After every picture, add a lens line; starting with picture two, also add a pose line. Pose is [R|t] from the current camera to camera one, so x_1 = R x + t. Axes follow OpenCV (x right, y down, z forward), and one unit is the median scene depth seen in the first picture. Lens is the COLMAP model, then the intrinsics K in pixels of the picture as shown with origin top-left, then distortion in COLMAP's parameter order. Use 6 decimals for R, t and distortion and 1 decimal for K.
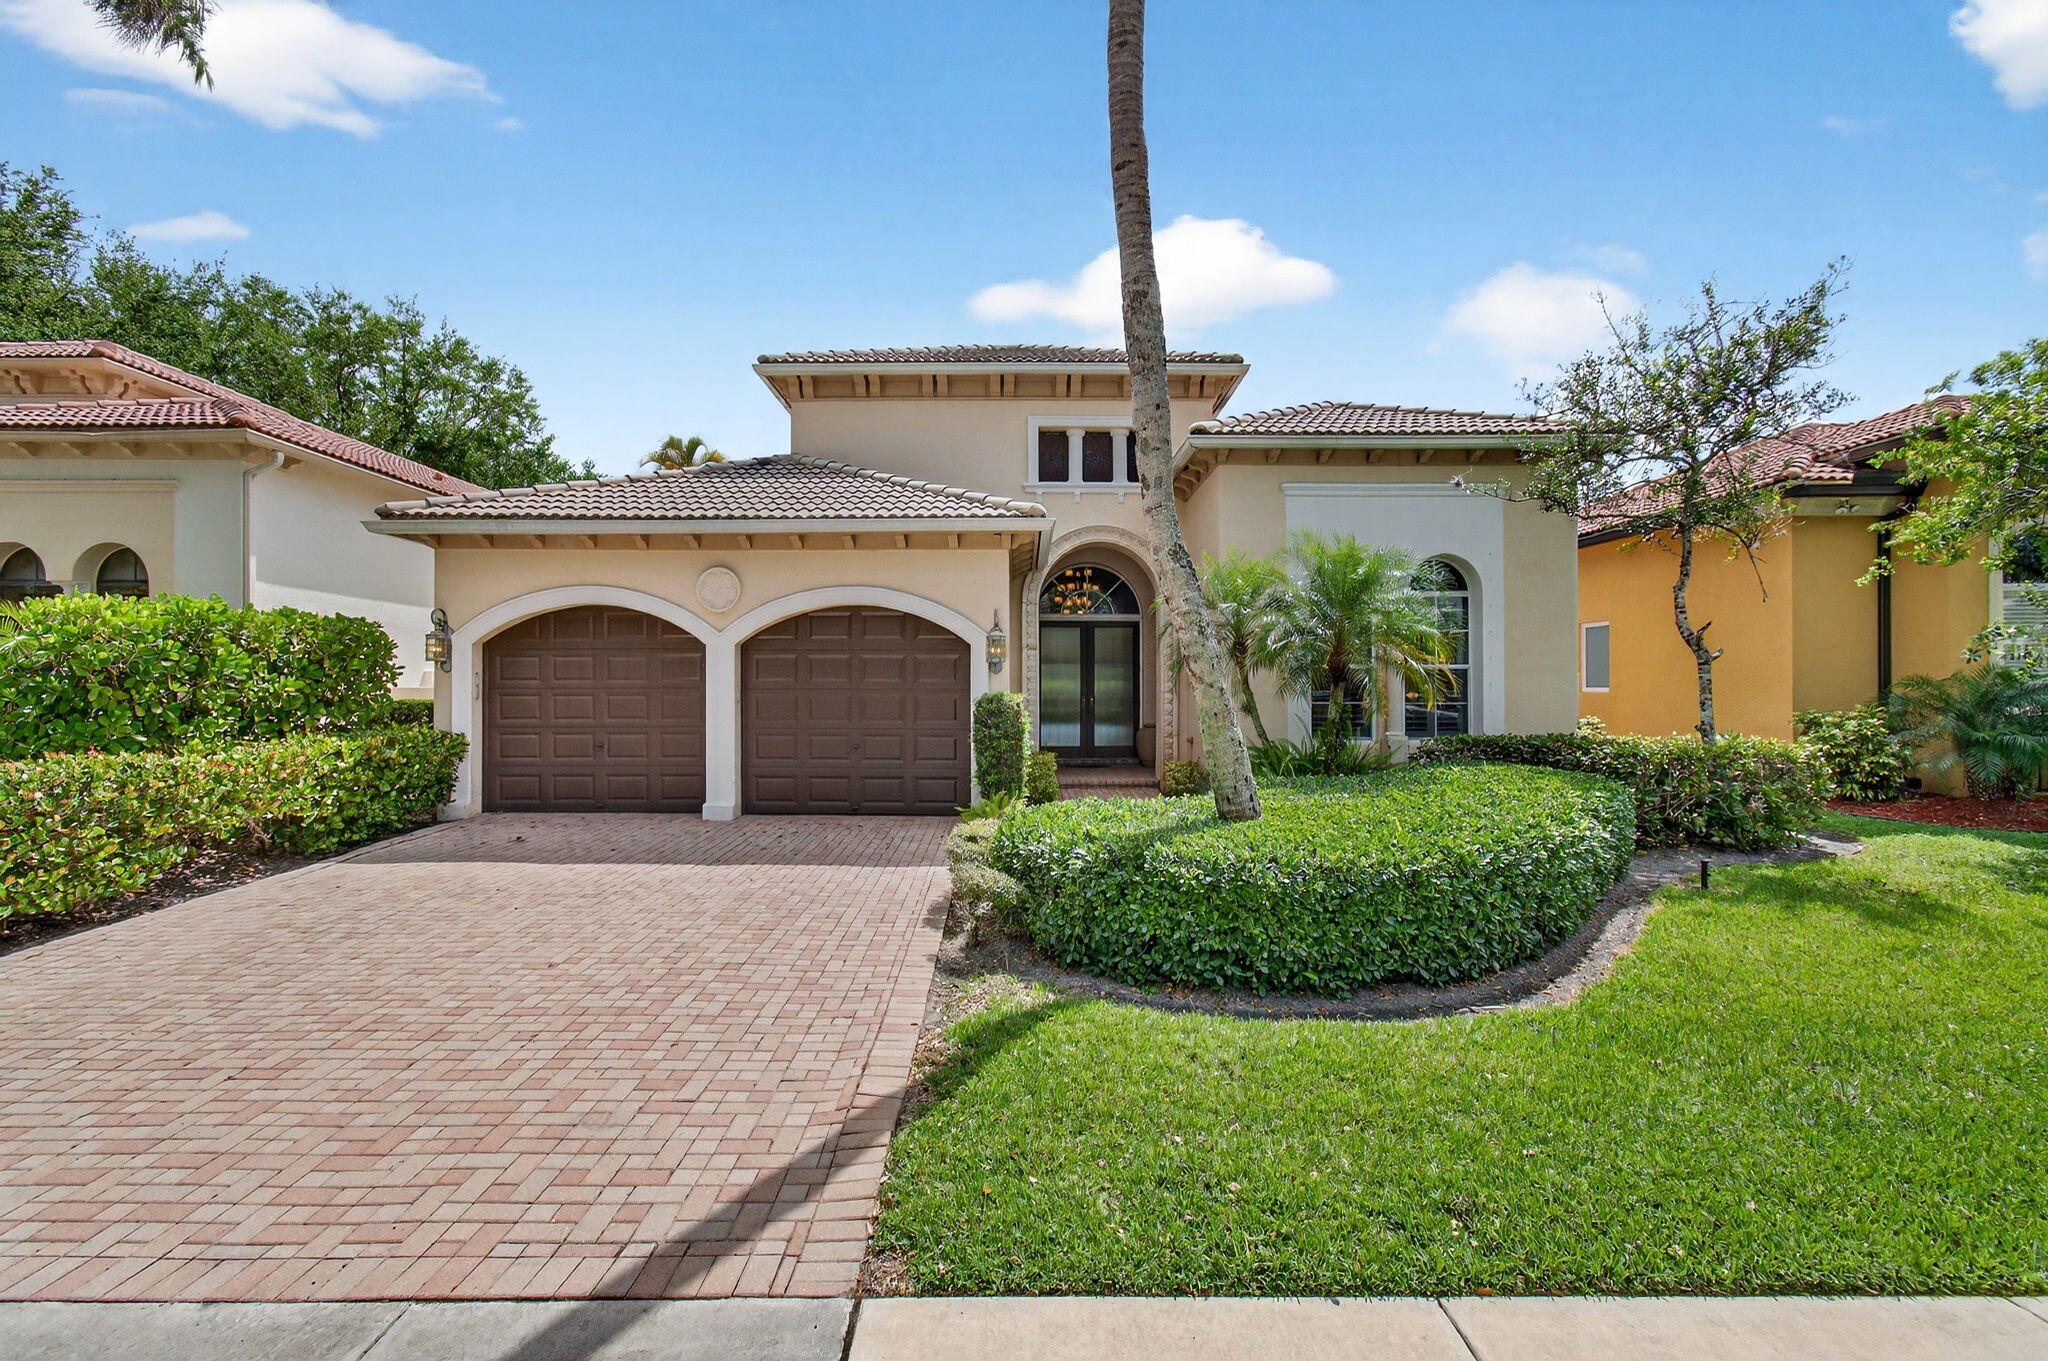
lens RADIAL K [[916.9, 0, 1025.4], [0, 916.9, 687.9], [0, 0, 1]] dist [-0.004737, 0.000238]
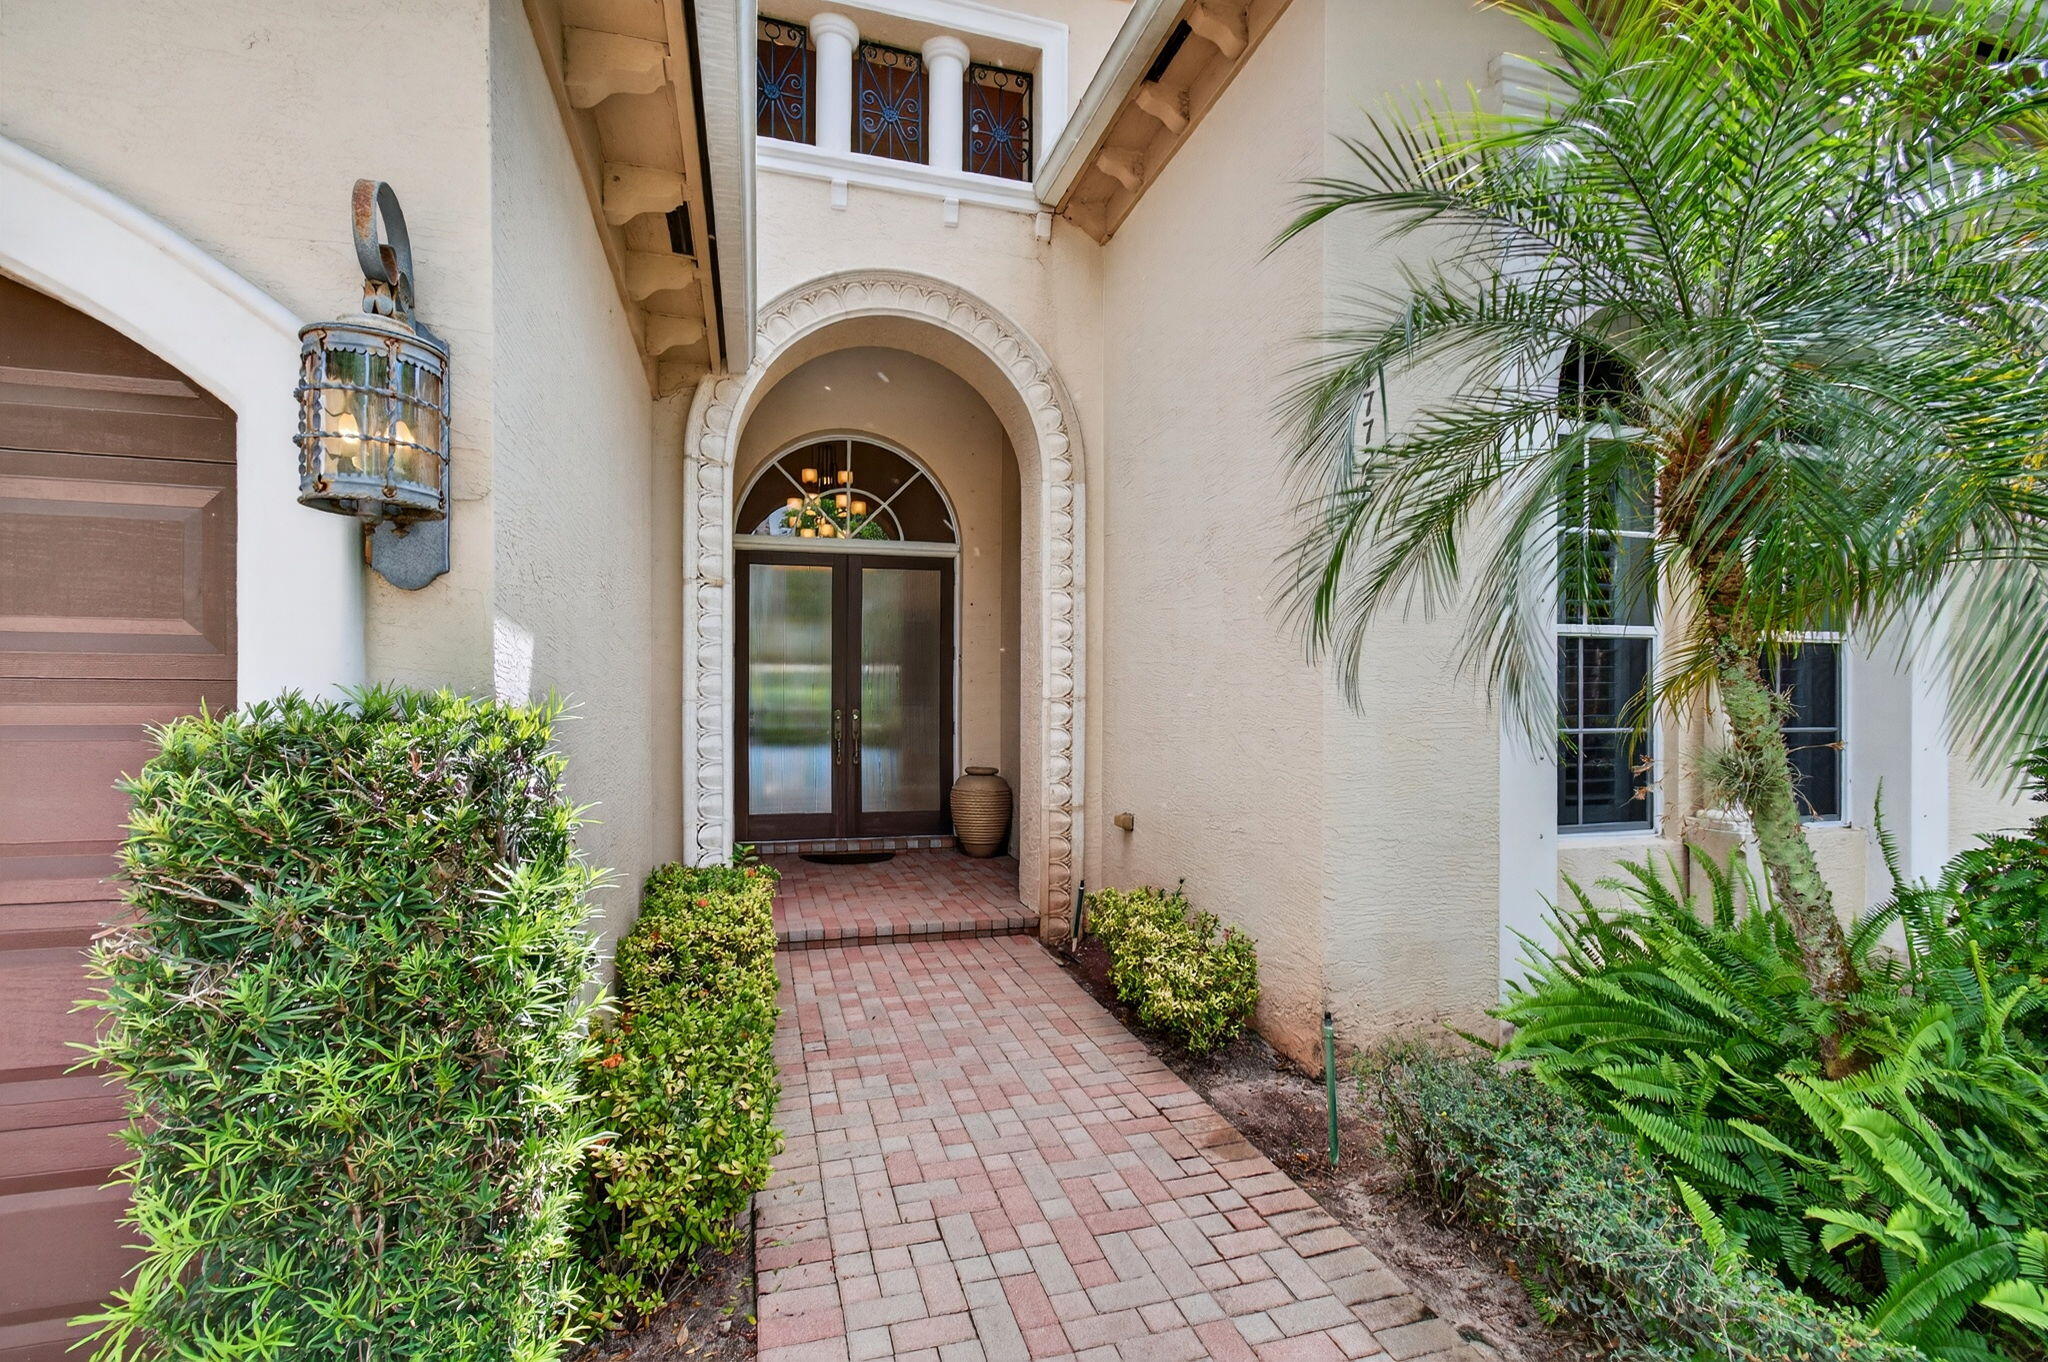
lens RADIAL K [[916.9, 0, 1030.0], [0, 916.9, 687.1], [0, 0, 1]] dist [-0.004737, 0.000238]
pose [[0.957754, 0.005109, 0.287543, 0.019889], [-0.006883, 0.999963, 0.005158, -0.003248], [-0.287506, -0.006920, 0.957754, 0.507128]]
